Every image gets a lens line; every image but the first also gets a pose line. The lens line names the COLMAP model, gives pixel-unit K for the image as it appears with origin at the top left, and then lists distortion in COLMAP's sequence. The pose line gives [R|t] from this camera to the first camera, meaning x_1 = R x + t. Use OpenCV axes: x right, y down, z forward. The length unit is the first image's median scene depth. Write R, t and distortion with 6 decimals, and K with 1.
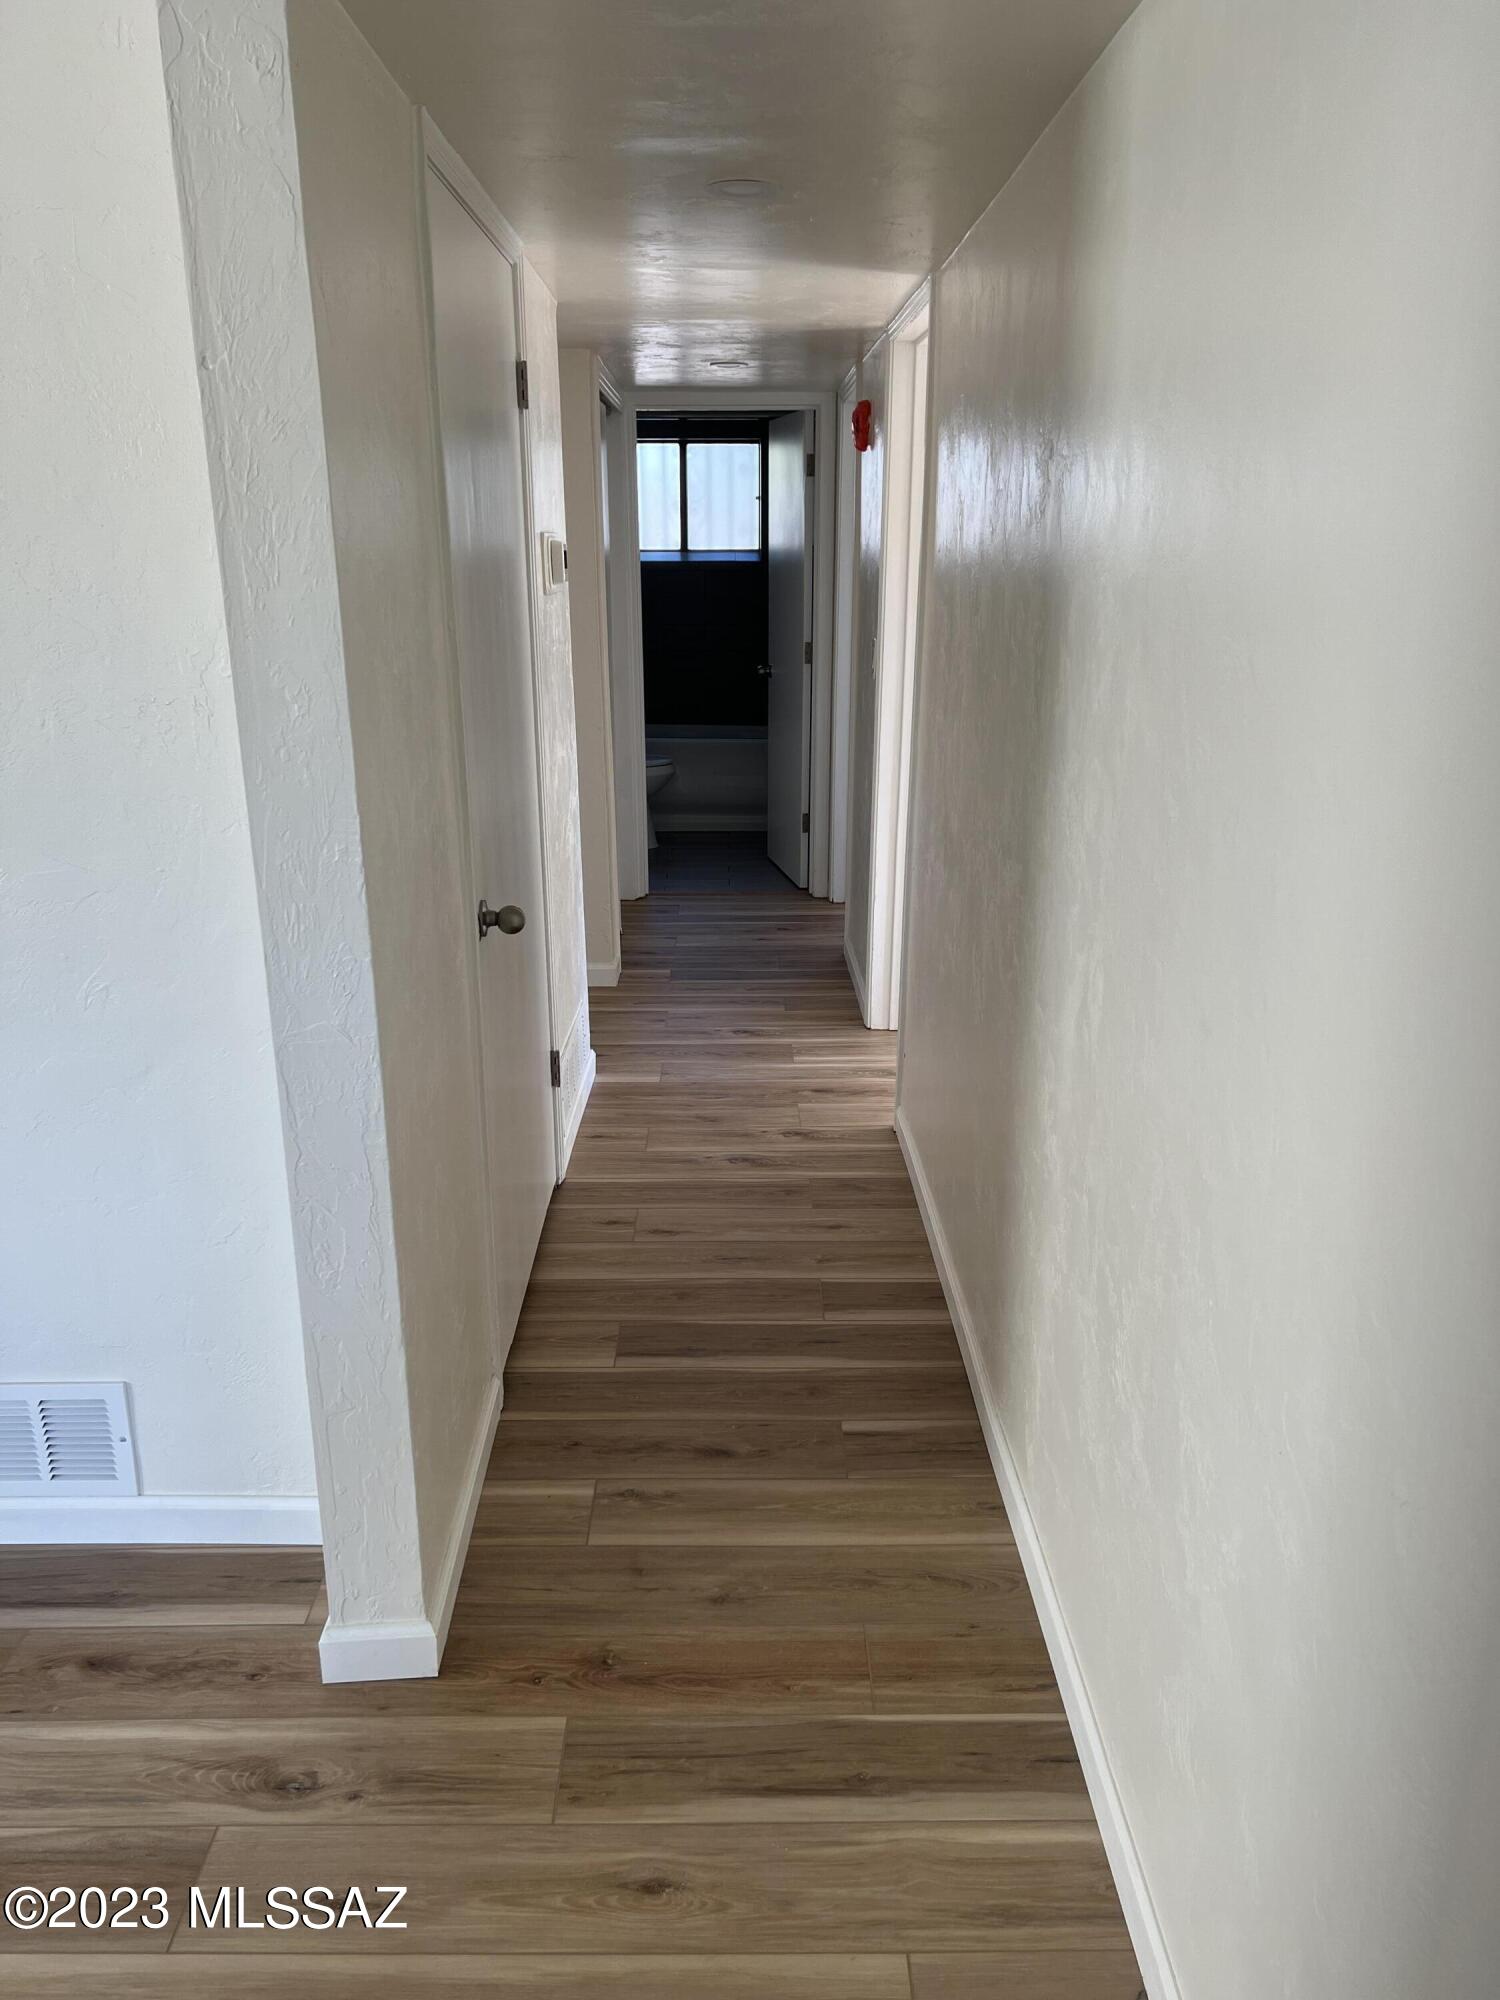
lens RADIAL K [[1493.7, 0, 752.1], [0, 1493.7, 1001.7], [0, 0, 1]] dist [0.000112, -0.000295]
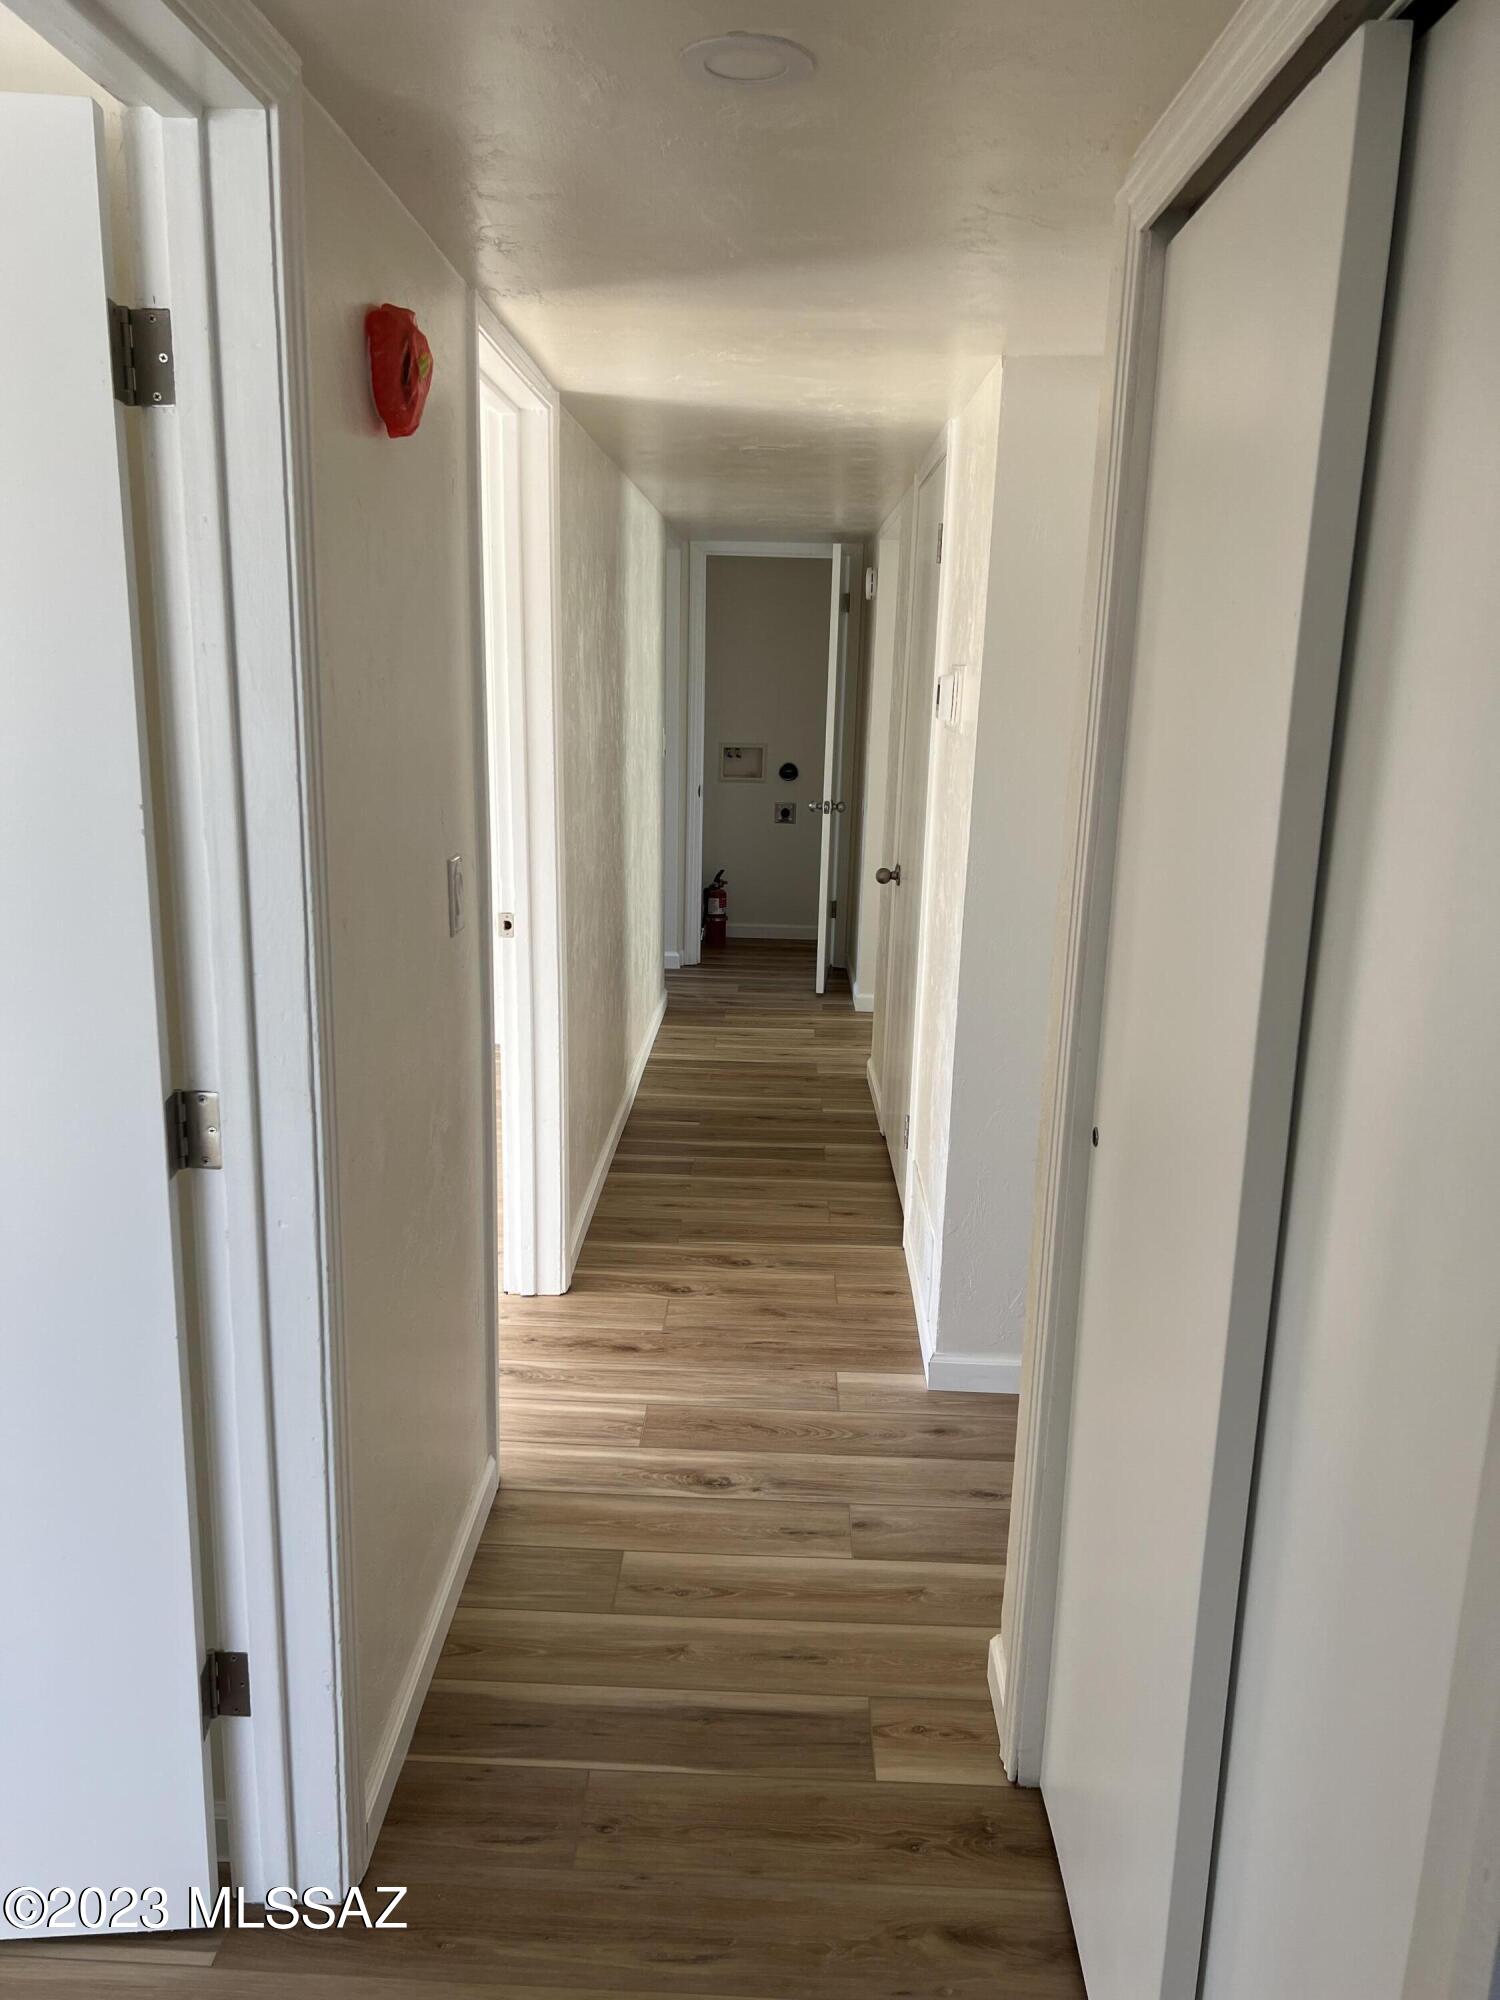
lens RADIAL K [[1493.7, 0, 751.6], [0, 1493.7, 1003.5], [0, 0, 1]] dist [0.000112, -0.000295]
pose [[-0.998487, -0.048685, 0.025554, -0.032514], [-0.030222, 0.874206, 0.484614, -0.524688], [-0.045933, 0.483109, -0.874355, 1.746398]]
